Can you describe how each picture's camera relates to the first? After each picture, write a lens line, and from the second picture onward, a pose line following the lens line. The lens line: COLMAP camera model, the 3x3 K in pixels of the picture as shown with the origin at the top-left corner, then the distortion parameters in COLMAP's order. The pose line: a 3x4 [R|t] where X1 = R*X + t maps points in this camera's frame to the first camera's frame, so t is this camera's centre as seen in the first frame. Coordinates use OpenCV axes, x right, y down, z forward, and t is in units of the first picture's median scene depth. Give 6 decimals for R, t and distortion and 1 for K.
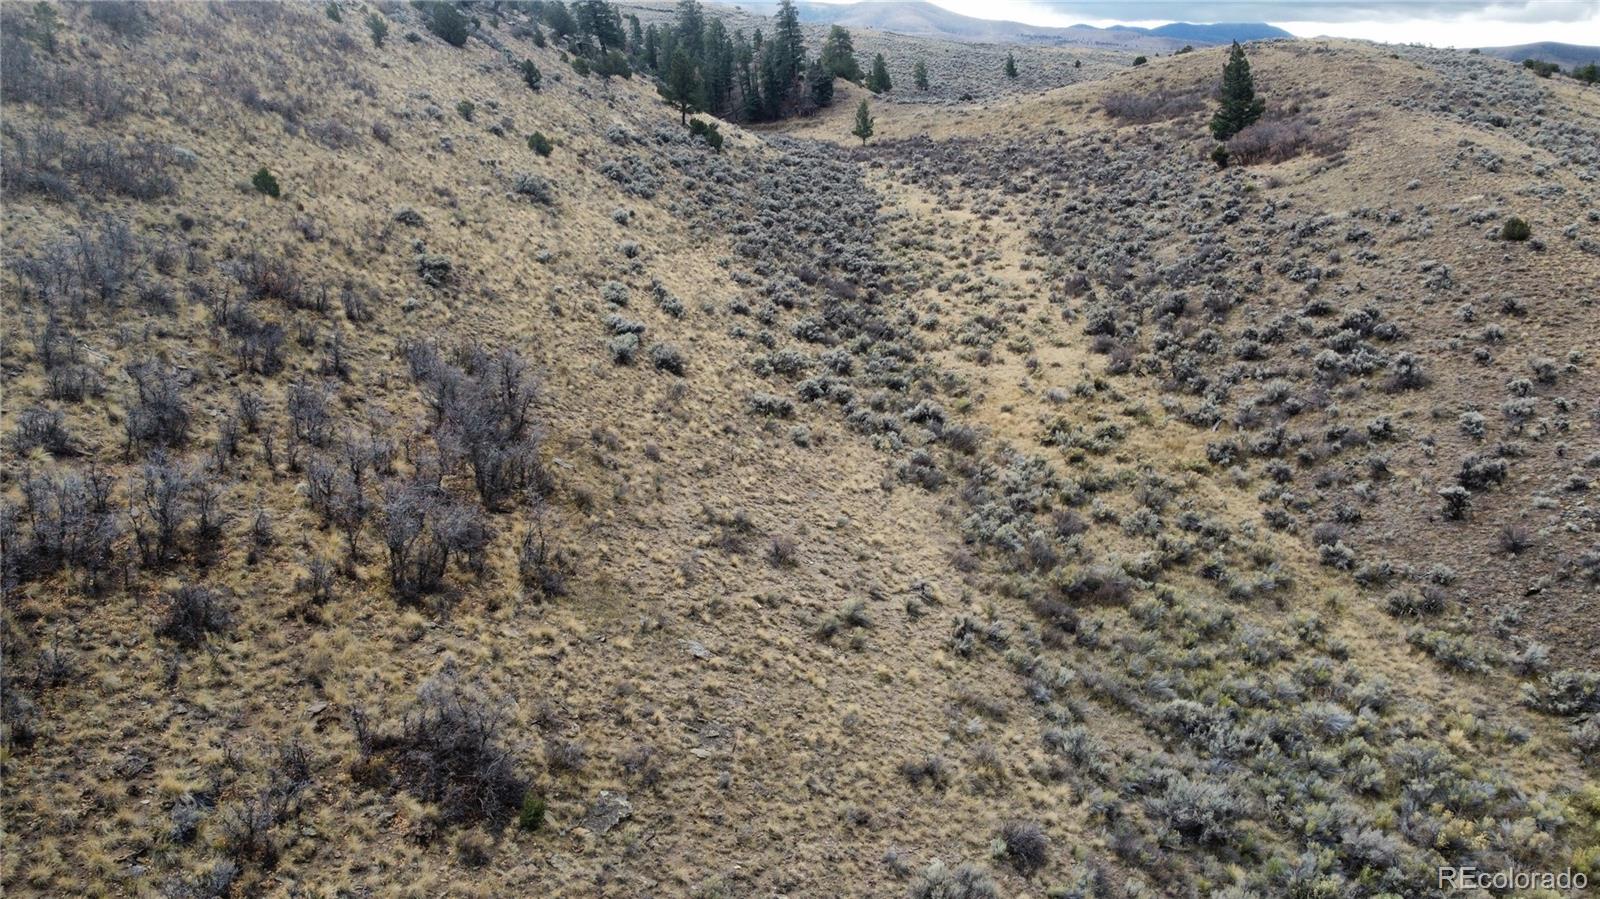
lens RADIAL K [[1205.3, 0, 800.2], [0, 1205.3, 445.0], [0, 0, 1]] dist [-0.004208, -0.005327]
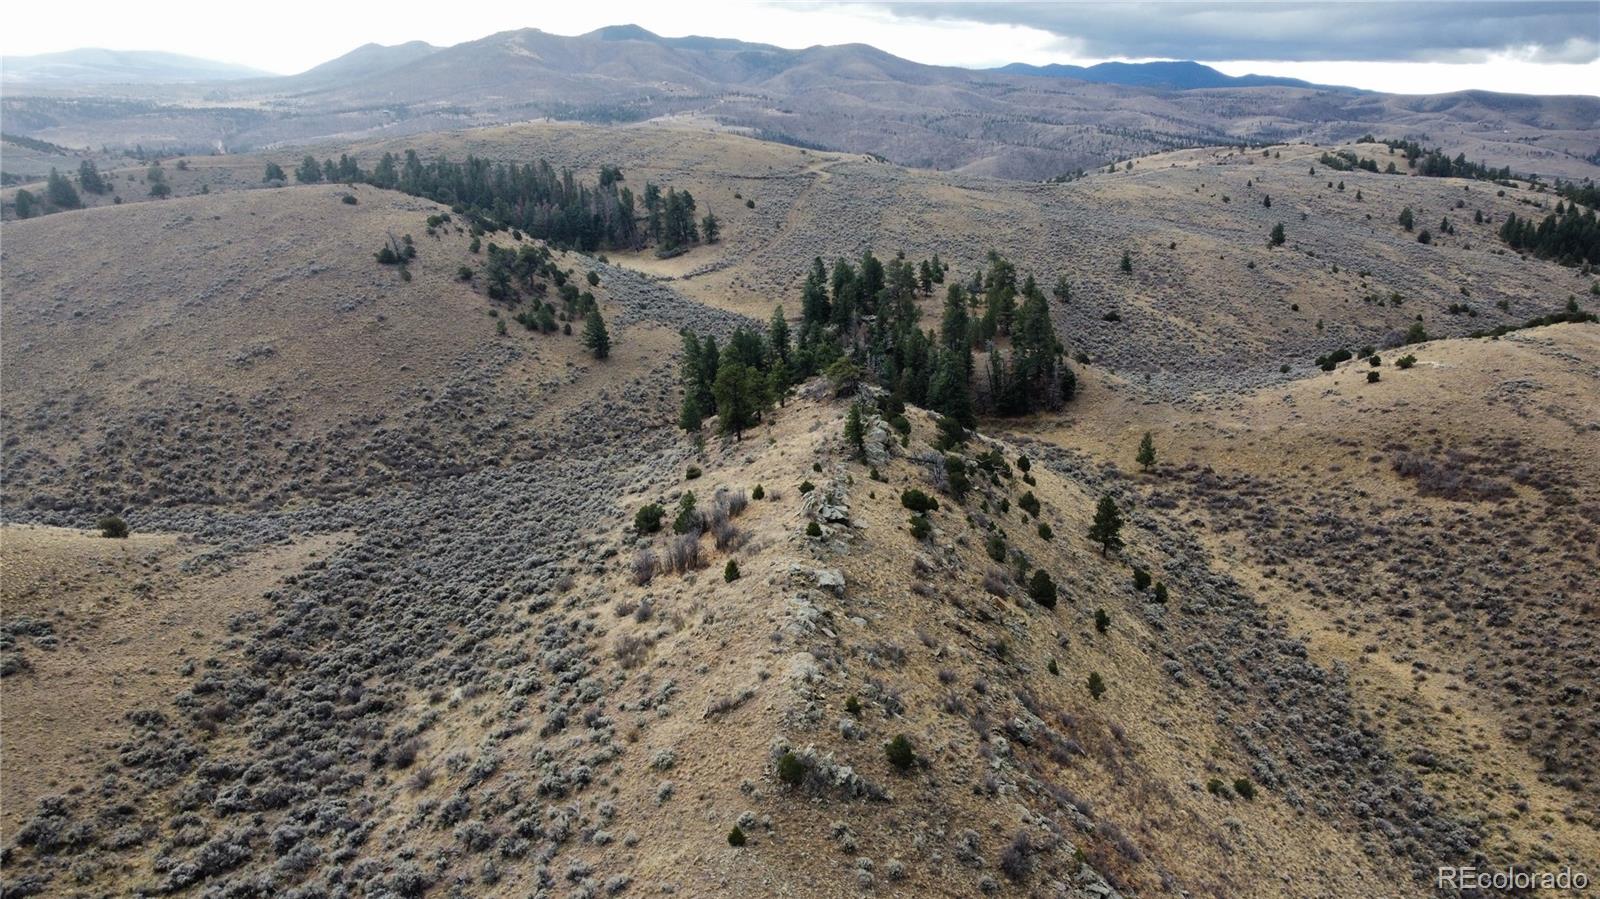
lens RADIAL K [[1205.3, 0, 803.2], [0, 1205.3, 452.9], [0, 0, 1]] dist [-0.004208, -0.005327]
pose [[0.999044, -0.007379, 0.043088, -0.345885], [0.008516, 0.999618, -0.026283, -0.272860], [-0.042878, 0.026625, 0.998726, -0.084955]]
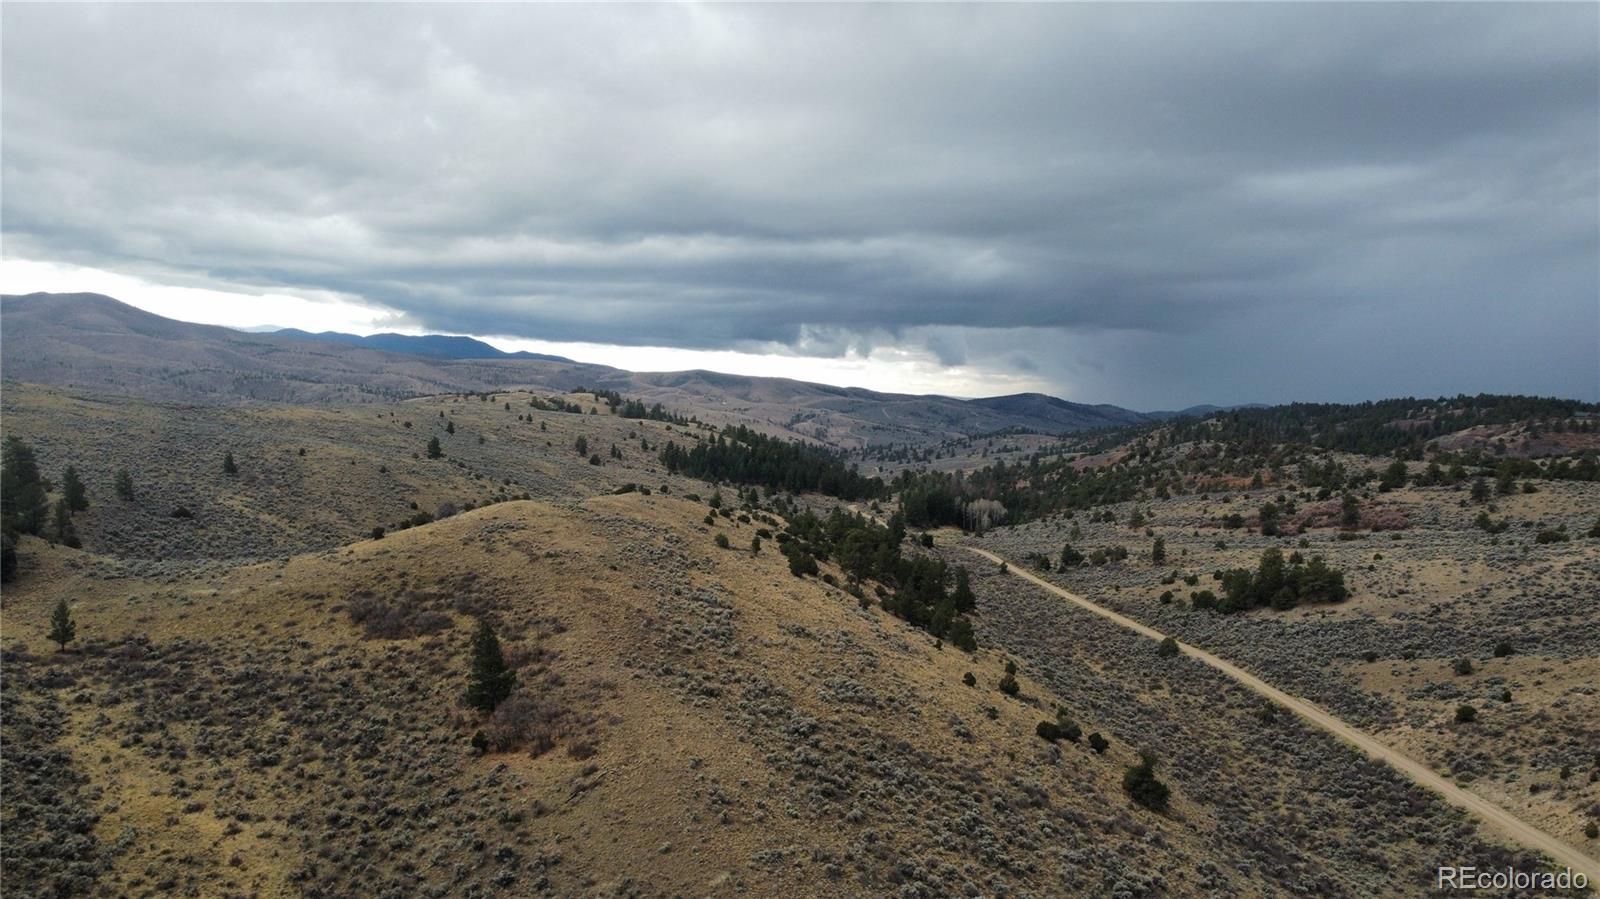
lens RADIAL K [[1205.3, 0, 791.7], [0, 1205.3, 454.0], [0, 0, 1]] dist [-0.004208, -0.005327]
pose [[0.819180, 0.004341, 0.573520, -0.016662], [0.132765, 0.971375, -0.196986, -0.166733], [-0.557959, 0.237510, 0.795155, -0.016544]]
